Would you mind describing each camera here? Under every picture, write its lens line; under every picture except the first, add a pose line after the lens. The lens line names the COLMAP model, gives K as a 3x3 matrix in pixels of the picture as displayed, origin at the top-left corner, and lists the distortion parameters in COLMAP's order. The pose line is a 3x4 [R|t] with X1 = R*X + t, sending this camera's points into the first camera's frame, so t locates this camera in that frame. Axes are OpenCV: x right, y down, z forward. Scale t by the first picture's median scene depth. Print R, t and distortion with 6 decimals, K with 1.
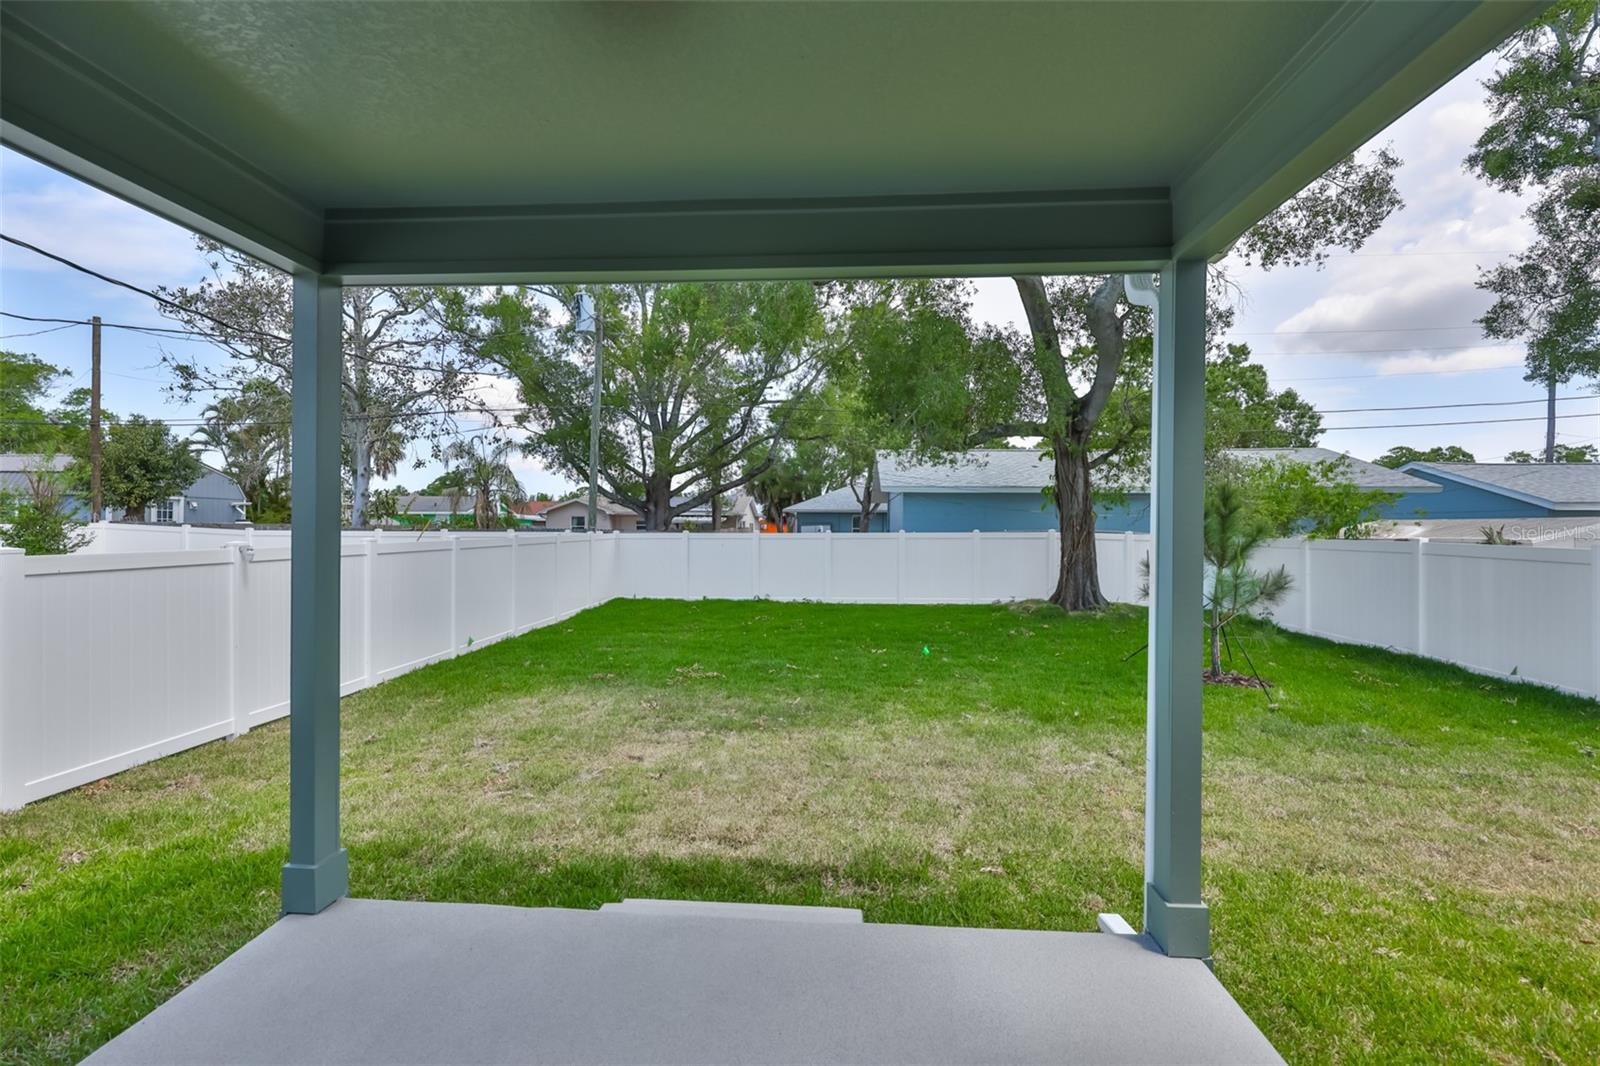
lens RADIAL K [[673.4, 0, 815.9], [0, 673.4, 530.2], [0, 0, 1]] dist [0.004888, -0.001789]
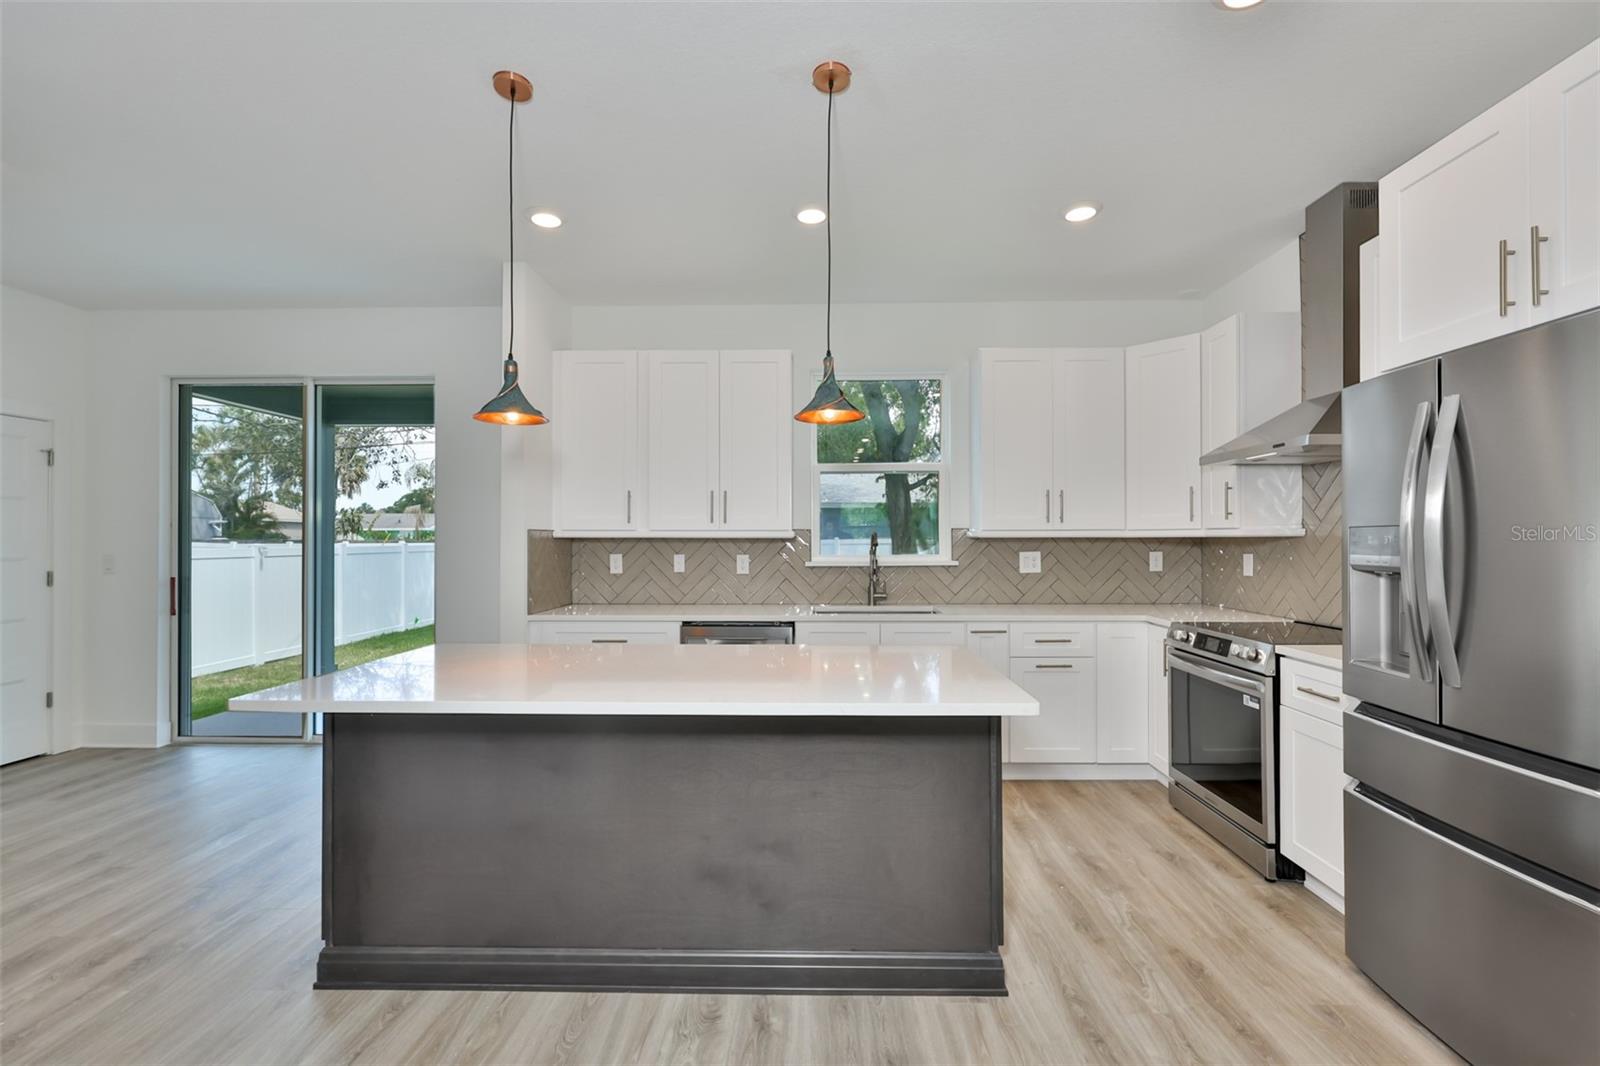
lens RADIAL K [[673.4, 0, 824.3], [0, 673.4, 532.0], [0, 0, 1]] dist [0.004888, -0.001789]
pose [[0.998939, -0.006996, 0.045520, 0.172300], [0.007903, 0.999773, -0.019780, 0.014386], [-0.045371, 0.020119, 0.998768, -0.277330]]
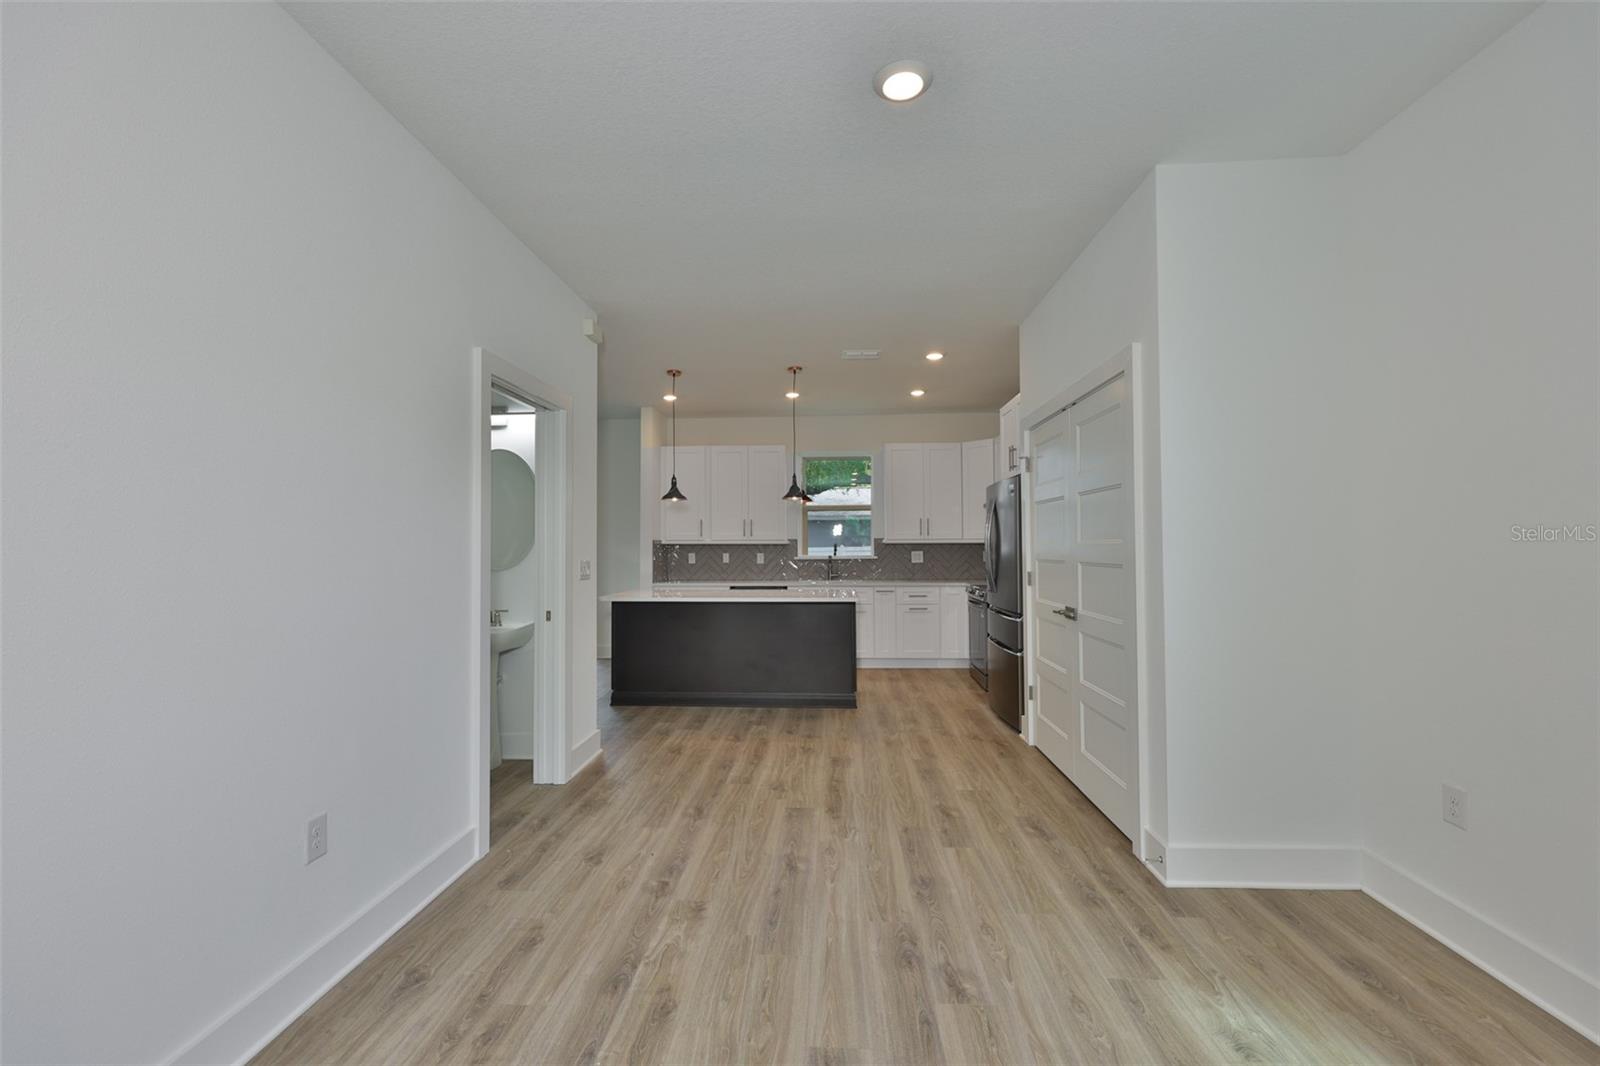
lens RADIAL K [[673.4, 0, 809.8], [0, 673.4, 537.0], [0, 0, 1]] dist [0.004888, -0.001789]
pose [[0.999940, -0.009905, 0.004737, 0.186127], [0.009987, 0.999797, -0.017484, 0.015006], [-0.004562, 0.017530, 0.999836, -0.502184]]
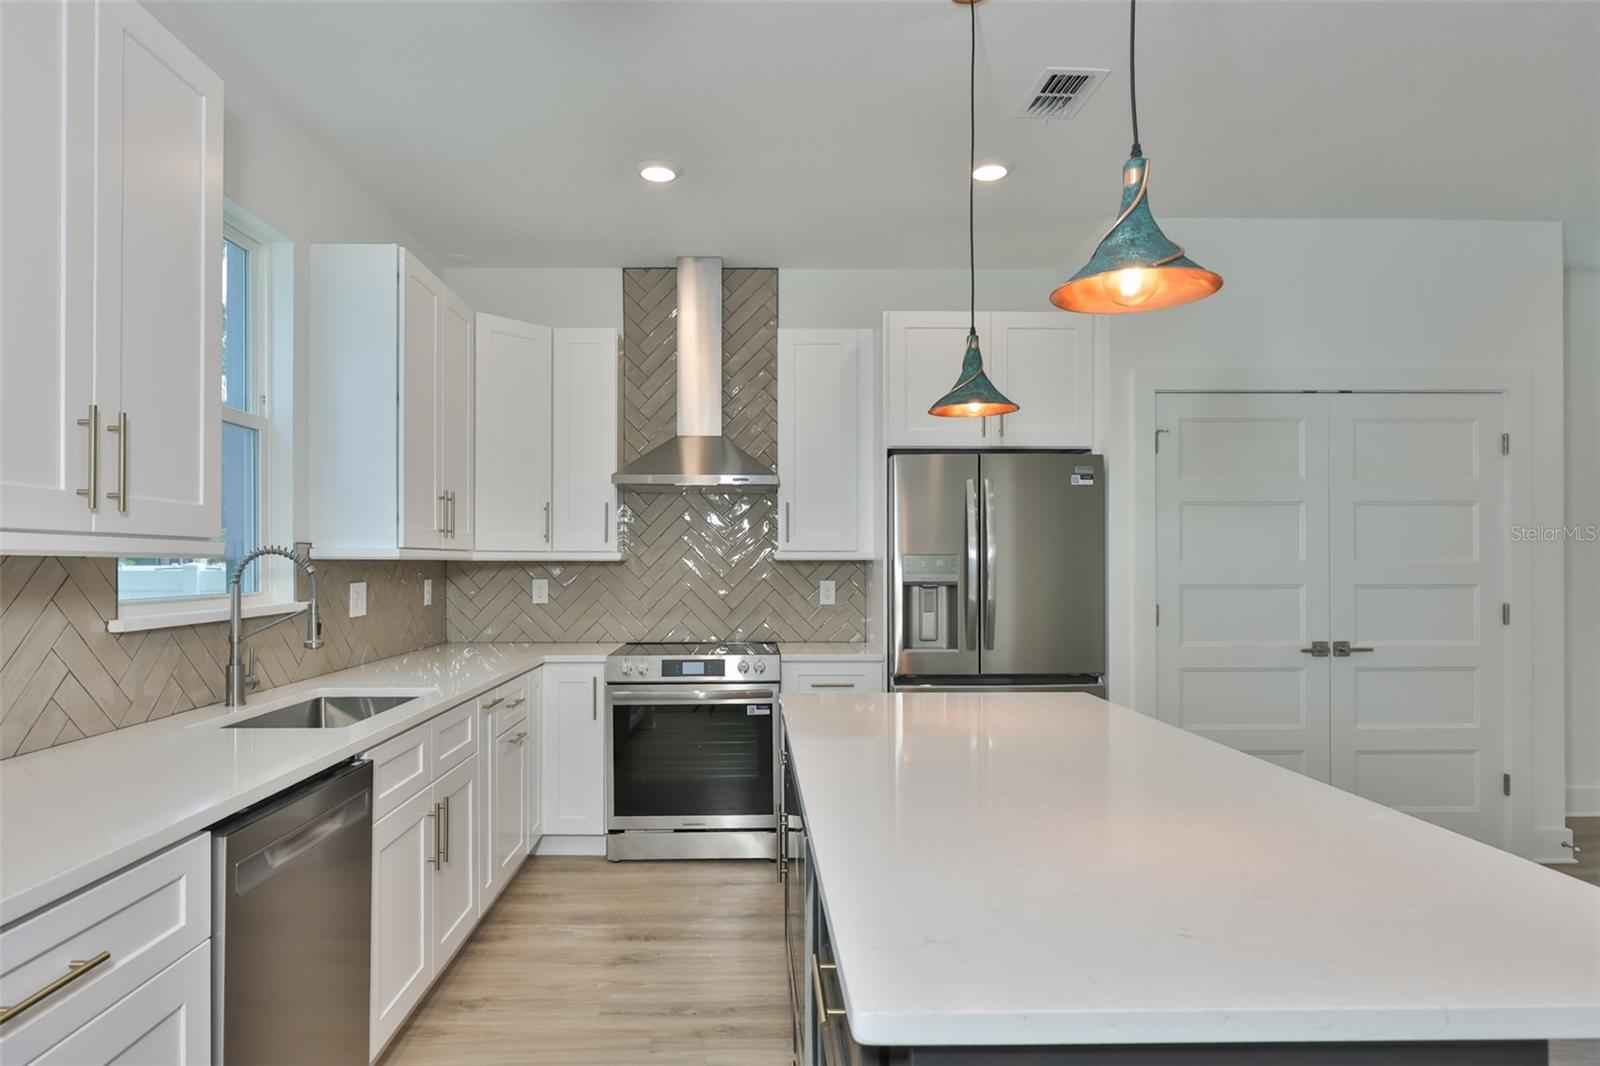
lens RADIAL K [[931.3, 0, 735.7], [0, 931.3, 562.7], [0, 0, 1]] dist [0.001783, 0.000340]
pose [[-0.052542, -0.005040, 0.998606, 0.029106], [0.005361, 0.999971, 0.005329, 0.011922], [-0.998604, 0.005634, -0.052513, -0.094344]]
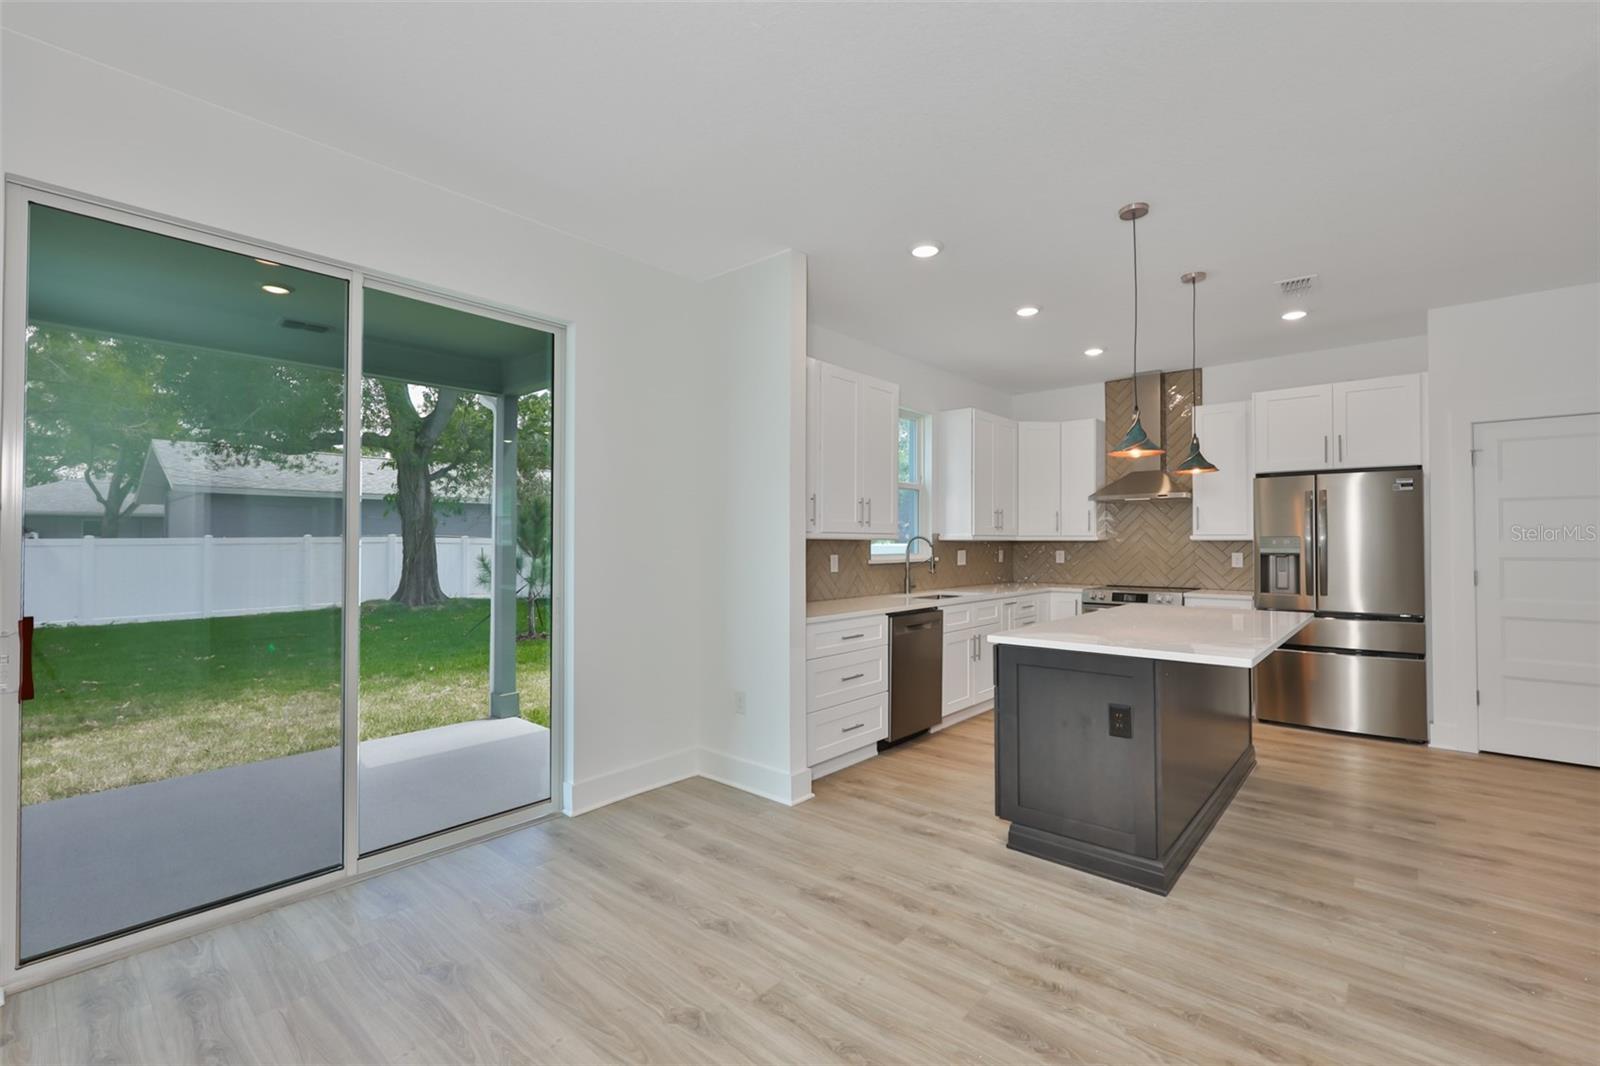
lens RADIAL K [[673.4, 0, 797.6], [0, 673.4, 528.0], [0, 0, 1]] dist [0.004888, -0.001789]
pose [[0.620550, 0.009401, 0.784110, -0.095474], [0.006055, 0.999841, -0.016780, 0.011078], [-0.784143, 0.015161, 0.620395, -0.178572]]
